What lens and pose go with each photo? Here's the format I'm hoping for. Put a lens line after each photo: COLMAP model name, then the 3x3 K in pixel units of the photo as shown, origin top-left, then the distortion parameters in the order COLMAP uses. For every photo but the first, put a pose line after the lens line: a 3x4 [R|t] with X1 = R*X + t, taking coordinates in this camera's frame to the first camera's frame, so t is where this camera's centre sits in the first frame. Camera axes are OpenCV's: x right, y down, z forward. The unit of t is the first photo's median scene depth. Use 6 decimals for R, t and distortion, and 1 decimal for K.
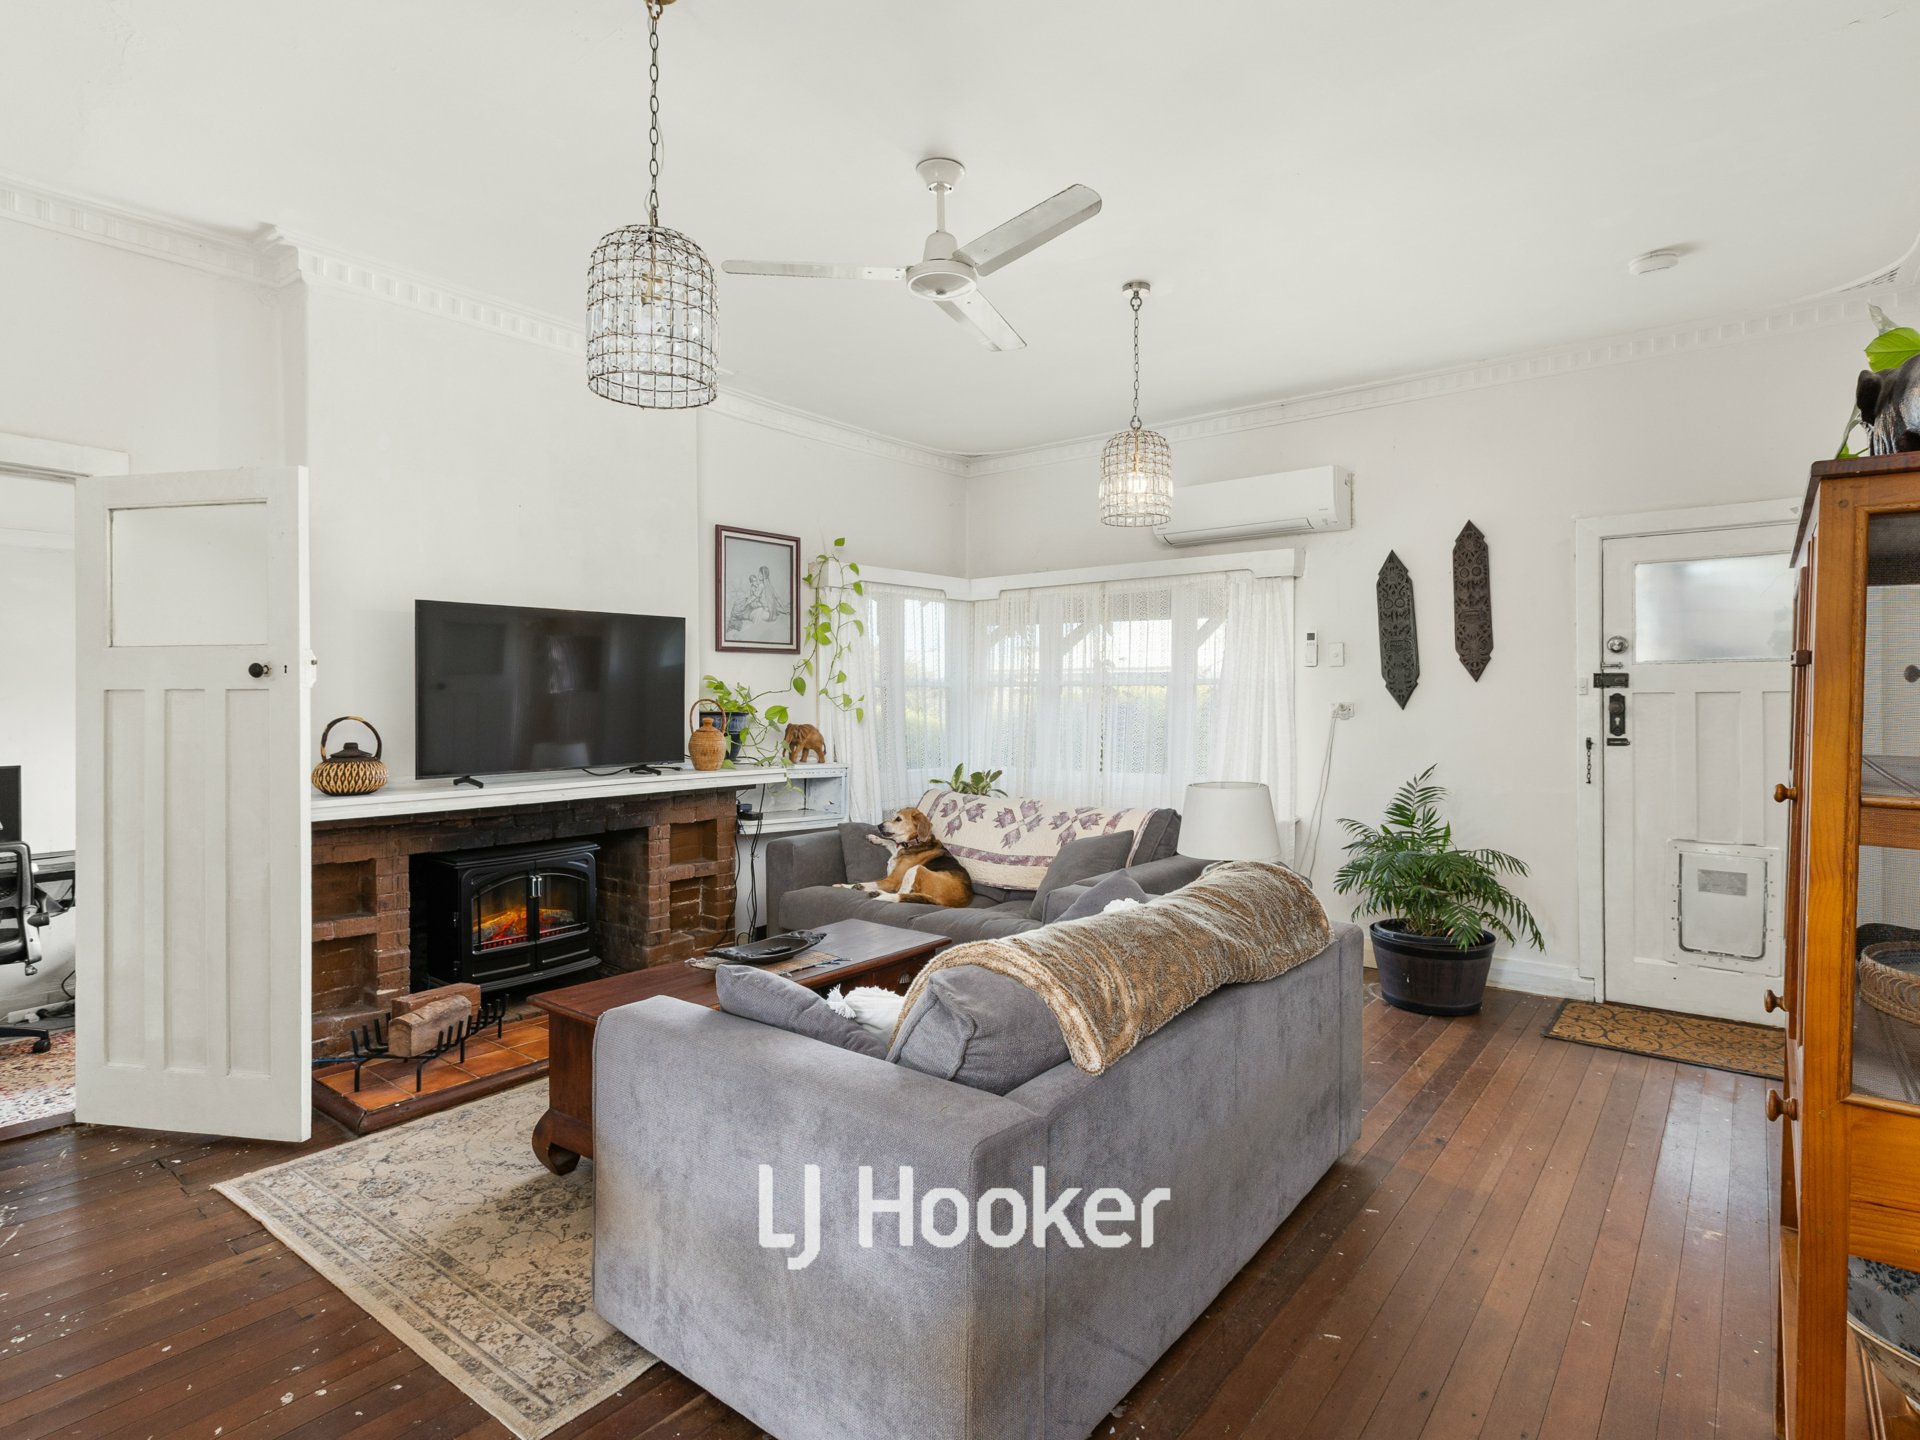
lens RADIAL K [[994.8, 0, 974.0], [0, 994.8, 721.7], [0, 0, 1]] dist [-0.005125, -0.000569]
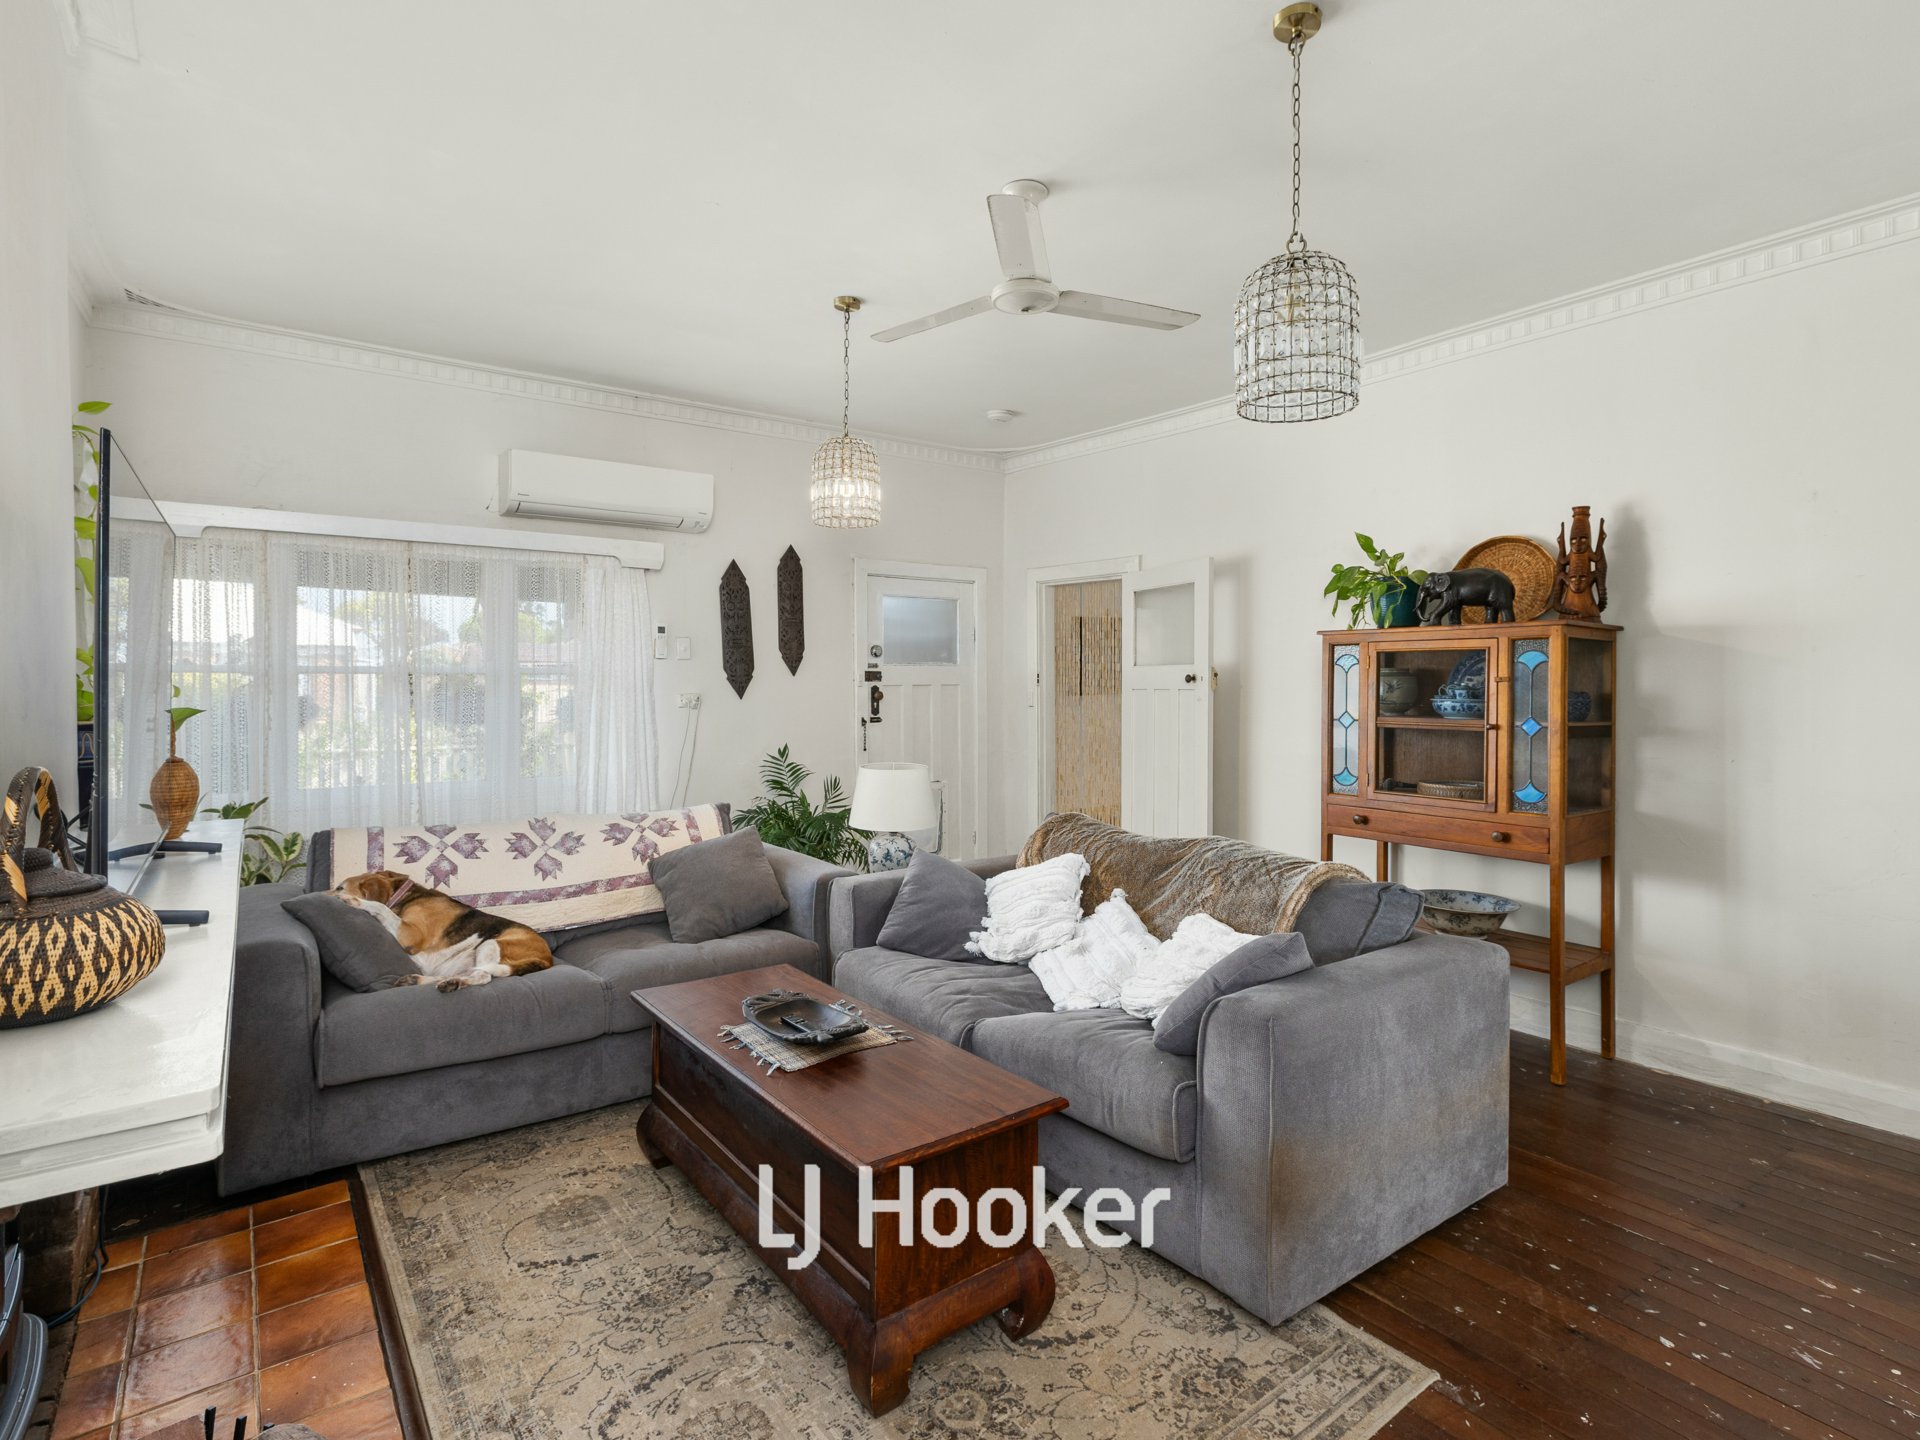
lens RADIAL K [[994.8, 0, 964.6], [0, 994.8, 700.2], [0, 0, 1]] dist [-0.005125, -0.000569]
pose [[0.263582, -0.013838, 0.964538, -0.637957], [0.021092, 0.999741, 0.008579, -0.015940], [-0.964406, 0.018083, 0.263806, 0.468509]]
